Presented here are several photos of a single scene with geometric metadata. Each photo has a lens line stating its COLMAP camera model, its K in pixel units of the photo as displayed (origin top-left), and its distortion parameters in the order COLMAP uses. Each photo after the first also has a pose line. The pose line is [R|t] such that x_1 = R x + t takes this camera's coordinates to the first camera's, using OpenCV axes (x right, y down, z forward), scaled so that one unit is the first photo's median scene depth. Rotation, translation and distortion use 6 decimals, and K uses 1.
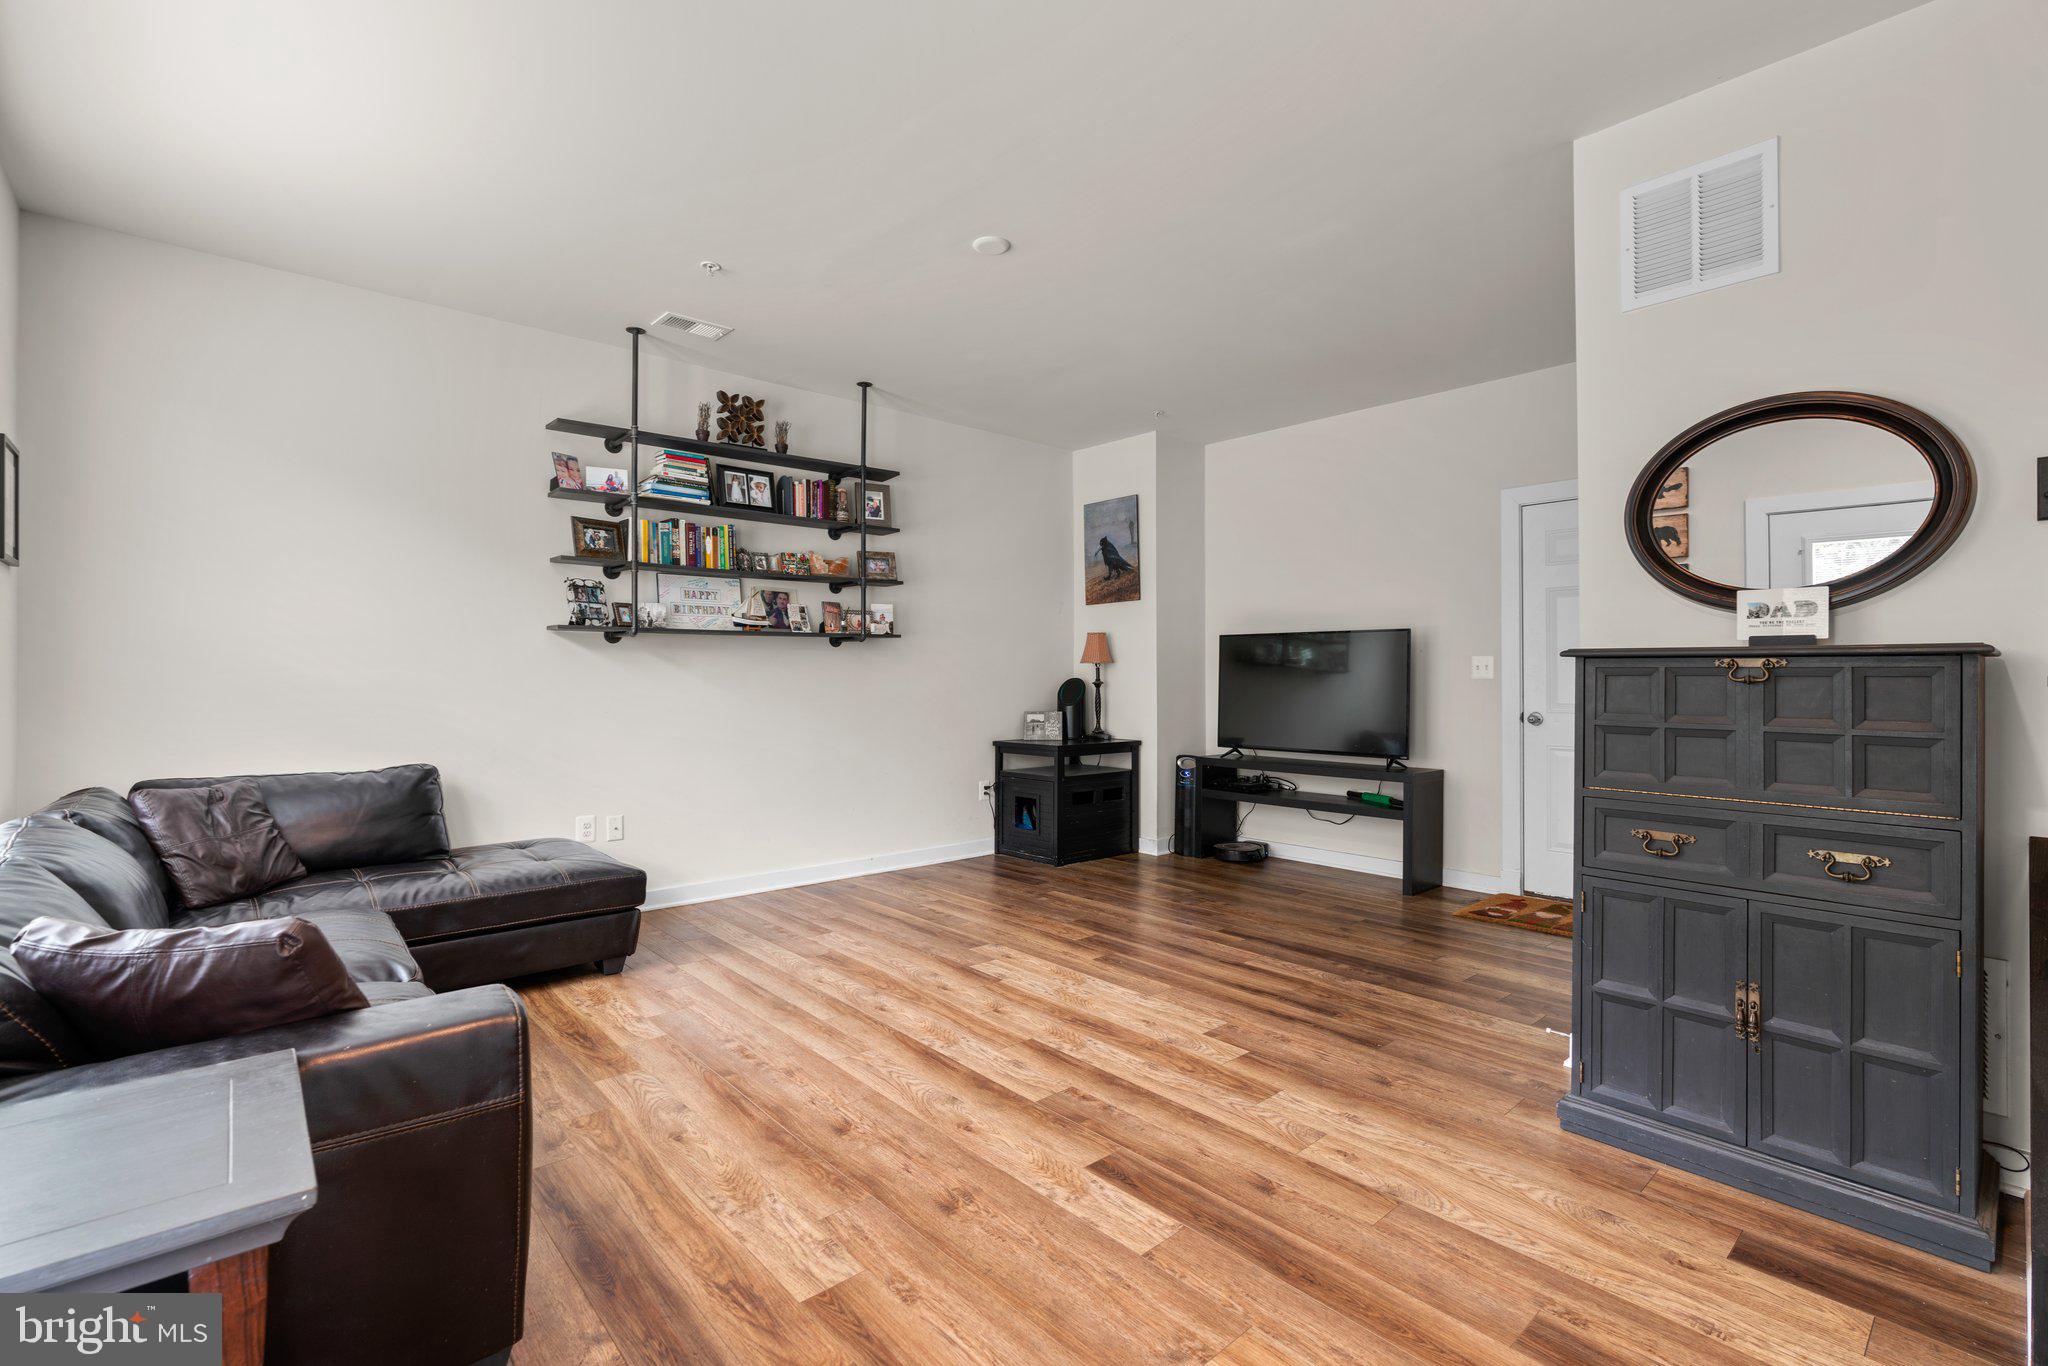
lens RADIAL K [[918.7, 0, 1021.4], [0, 918.7, 687.5], [0, 0, 1]] dist [-0.008914, 0.003715]
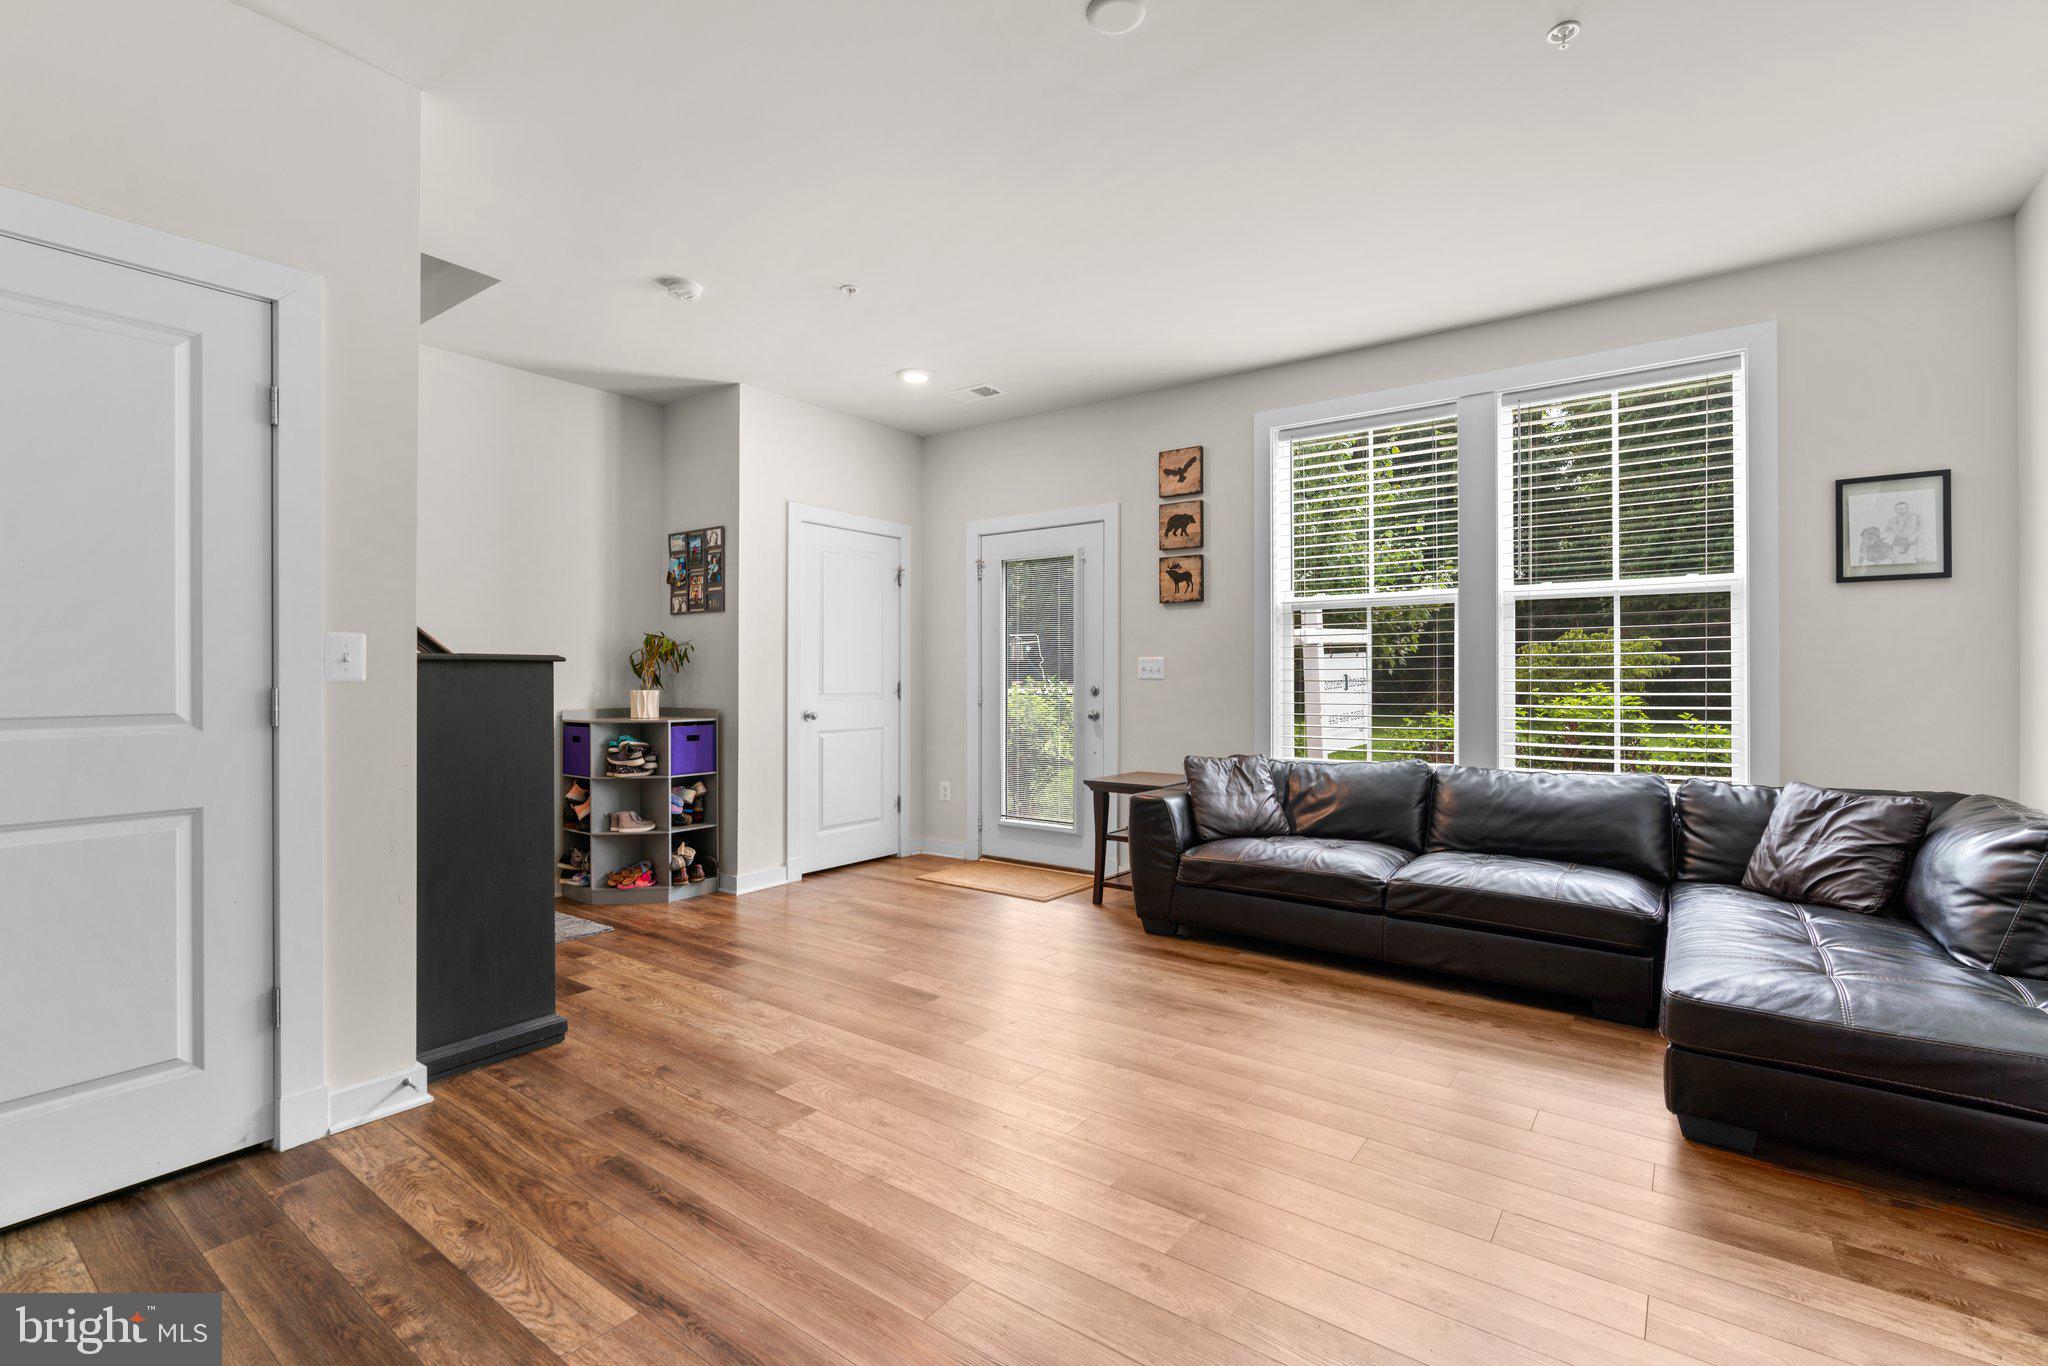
lens RADIAL K [[918.7, 0, 1021.4], [0, 918.7, 687.5], [0, 0, 1]] dist [-0.008914, 0.003715]
pose [[-0.978564, 0.002137, -0.205934, 0.189887], [-0.003197, 0.999668, 0.025566, -0.025762], [0.205920, 0.025676, -0.978232, 1.872985]]
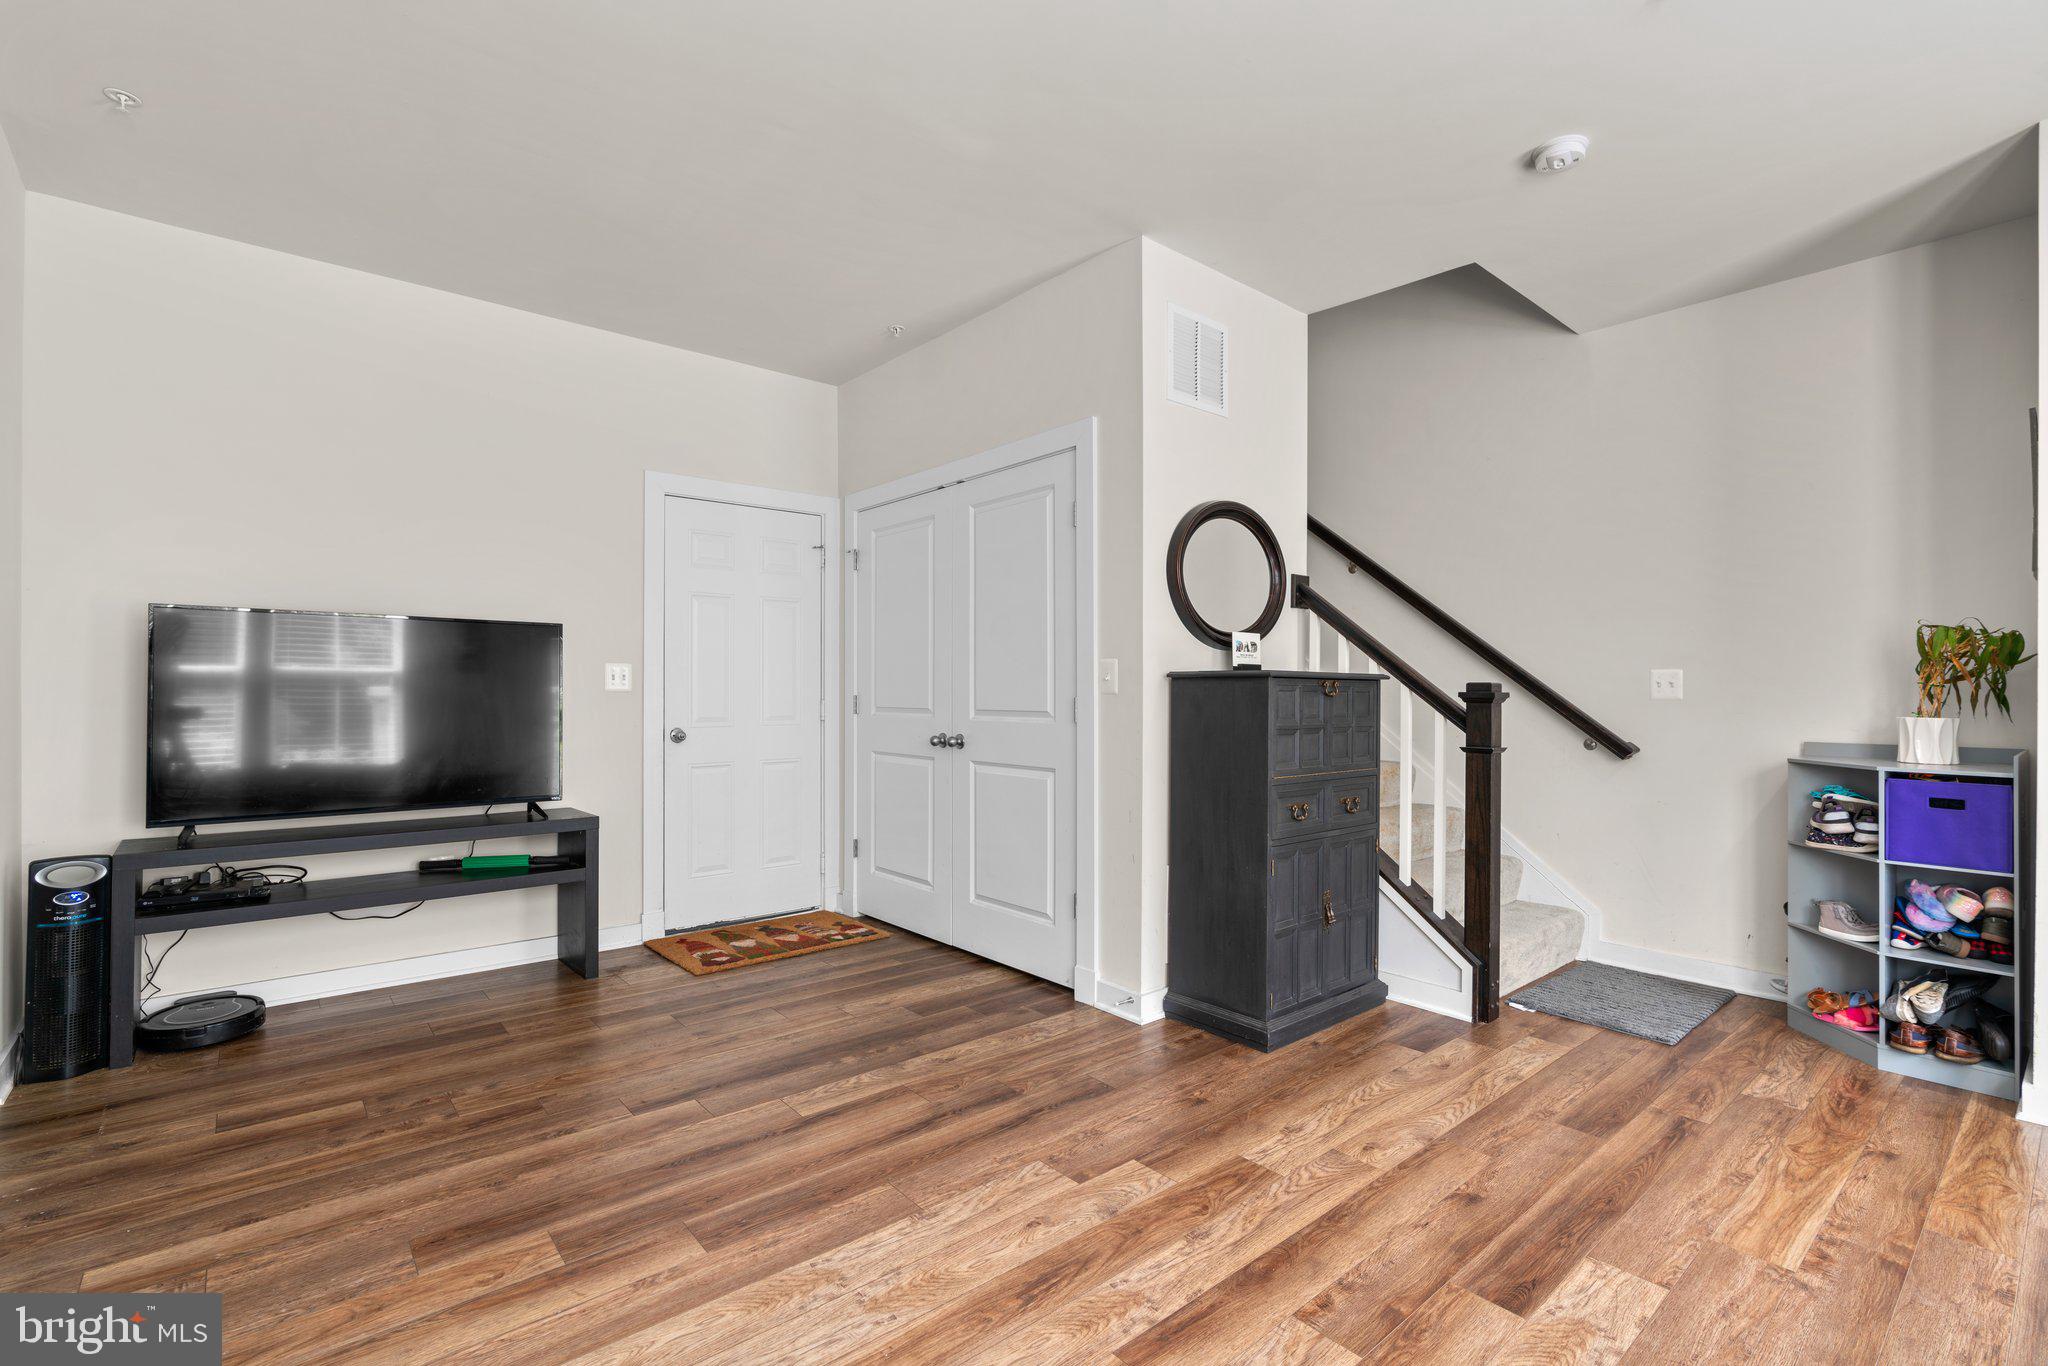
lens RADIAL K [[918.7, 0, 1021.4], [0, 918.7, 687.5], [0, 0, 1]] dist [-0.008914, 0.003715]
pose [[0.023090, 0.005226, 0.999720, -0.538817], [0.006598, 0.999964, -0.005380, -0.010003], [-0.999712, 0.006721, 0.023054, 1.046872]]
